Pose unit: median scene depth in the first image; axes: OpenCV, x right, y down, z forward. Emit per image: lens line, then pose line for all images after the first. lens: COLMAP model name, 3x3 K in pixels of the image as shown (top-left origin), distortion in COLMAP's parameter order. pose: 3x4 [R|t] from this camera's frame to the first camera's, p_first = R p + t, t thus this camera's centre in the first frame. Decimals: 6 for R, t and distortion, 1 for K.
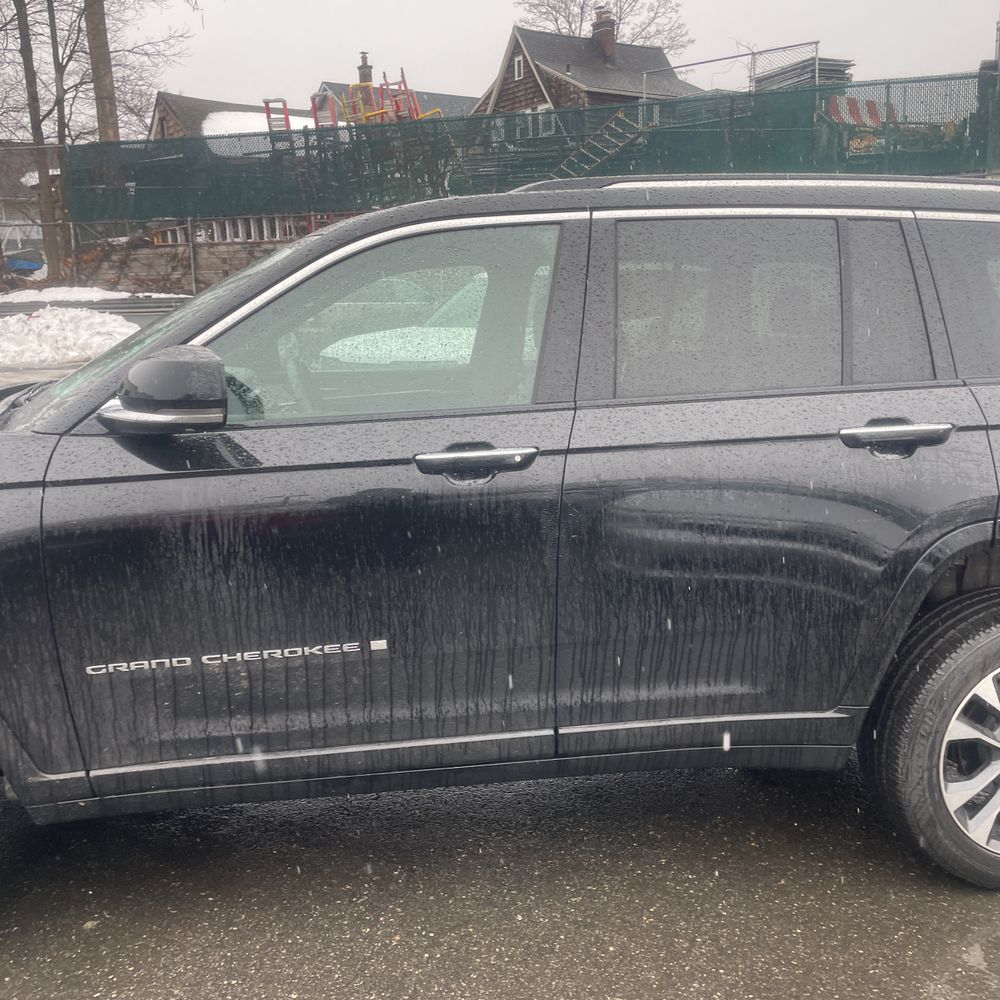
lens RADIAL K [[1012.7, 0, 495.4], [0, 1012.7, 487.5], [0, 0, 1]] dist [0.087204, -0.137754]
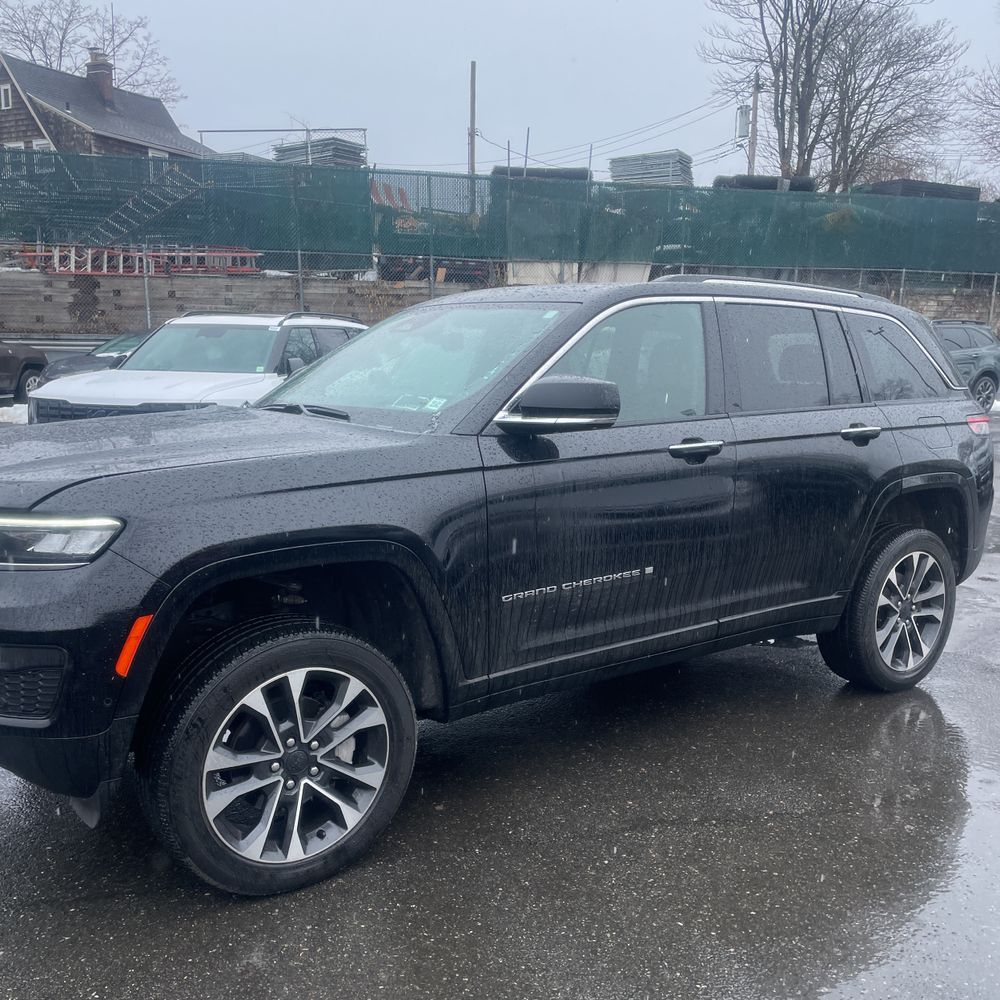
lens RADIAL K [[1008.3, 0, 523.9], [0, 1008.3, 503.9], [0, 0, 1]] dist [0.105456, -0.136412]
pose [[0.859632, -0.043134, 0.509090, -1.031484], [0.062814, 0.997793, -0.021525, 0.074063], [-0.507038, 0.050481, 0.860444, -0.223694]]
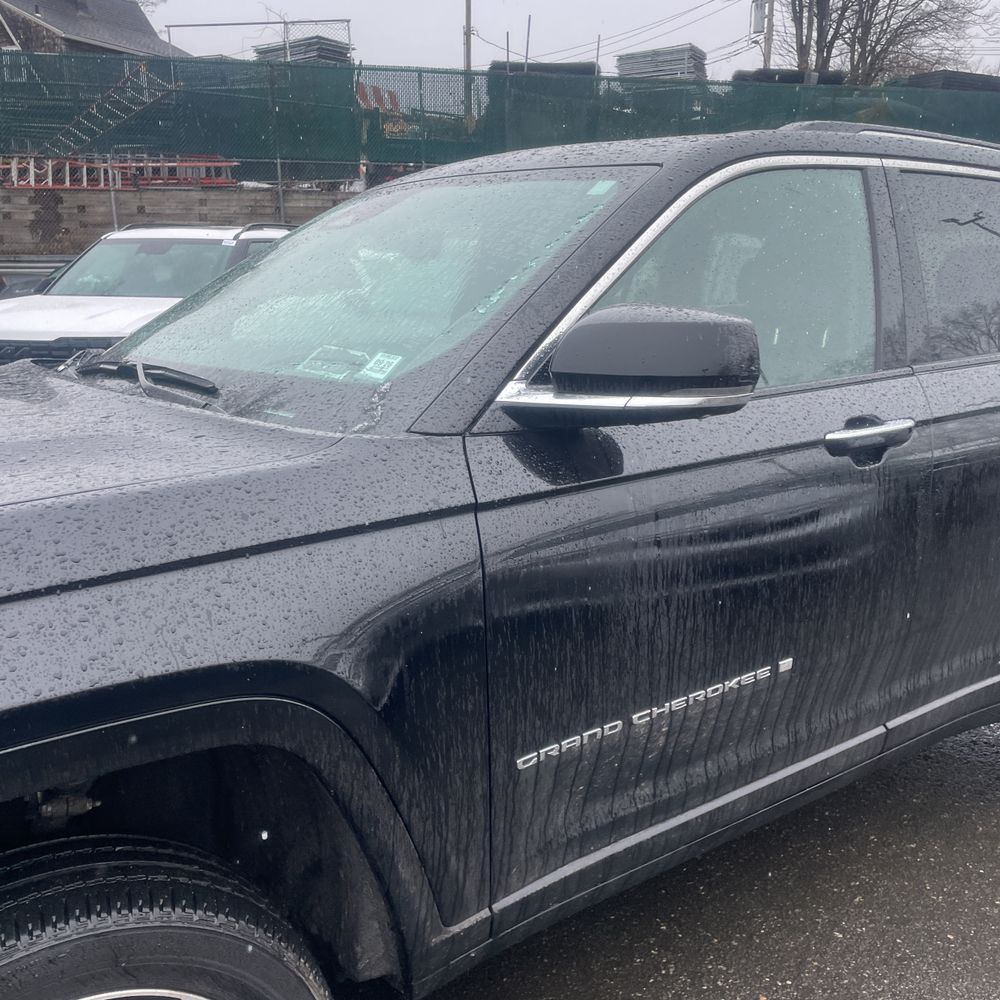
lens RADIAL K [[1005.0, 0, 500.0], [0, 1005.0, 500.0], [0, 0, 1]] dist [0.099595, -0.127827]
pose [[0.871237, -0.086113, 0.483251, -0.695128], [0.070311, 0.996233, 0.050764, -0.038115], [-0.485801, -0.010250, 0.874009, 0.377683]]
